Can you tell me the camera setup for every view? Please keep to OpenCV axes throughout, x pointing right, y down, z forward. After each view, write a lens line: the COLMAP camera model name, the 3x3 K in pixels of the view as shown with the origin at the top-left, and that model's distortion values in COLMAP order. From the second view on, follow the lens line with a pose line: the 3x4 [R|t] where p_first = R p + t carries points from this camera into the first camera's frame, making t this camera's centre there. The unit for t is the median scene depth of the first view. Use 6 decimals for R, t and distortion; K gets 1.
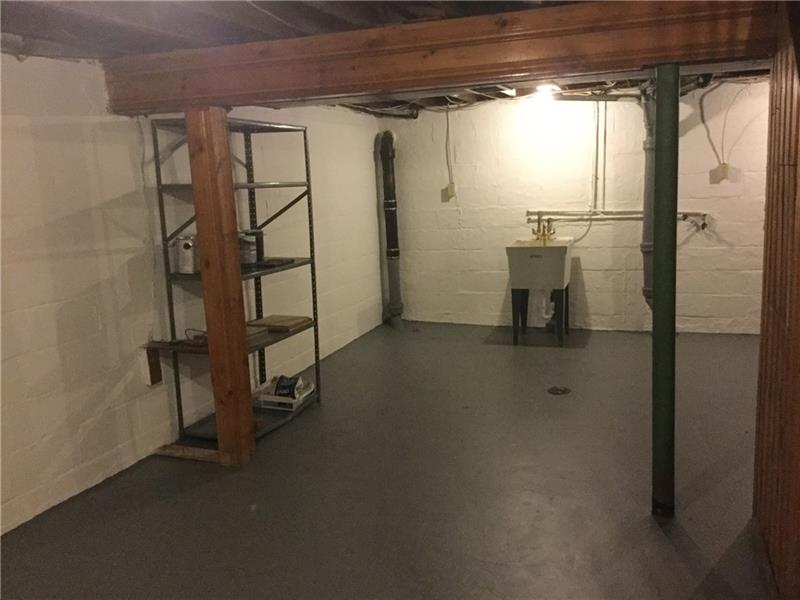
lens RADIAL K [[714.2, 0, 400.0], [0, 714.2, 300.0], [0, 0, 1]] dist [0.145950, -0.288084]
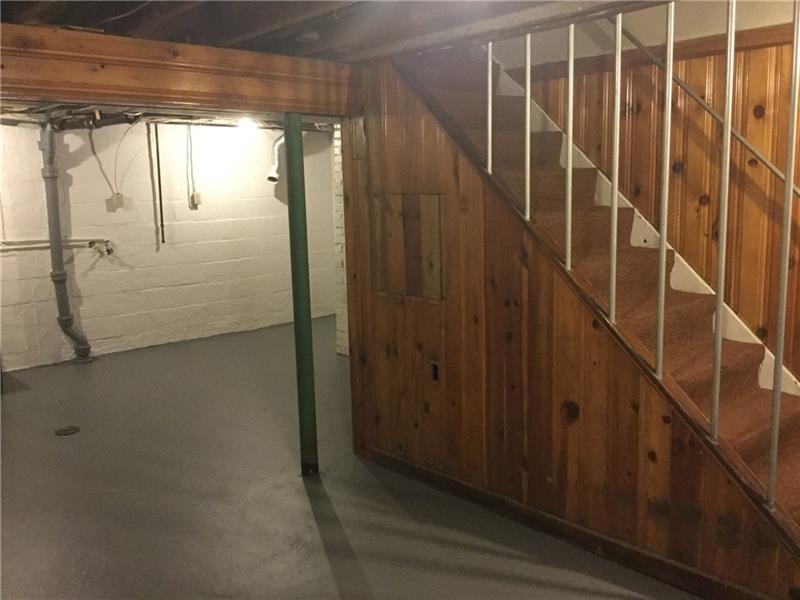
lens RADIAL K [[714.2, 0, 400.0], [0, 714.2, 300.0], [0, 0, 1]] dist [0.145950, -0.288084]
pose [[0.478794, -0.111426, 0.870828, -0.310650], [0.151300, 0.987545, 0.043174, -0.013440], [-0.864792, 0.111085, 0.489689, 0.120617]]
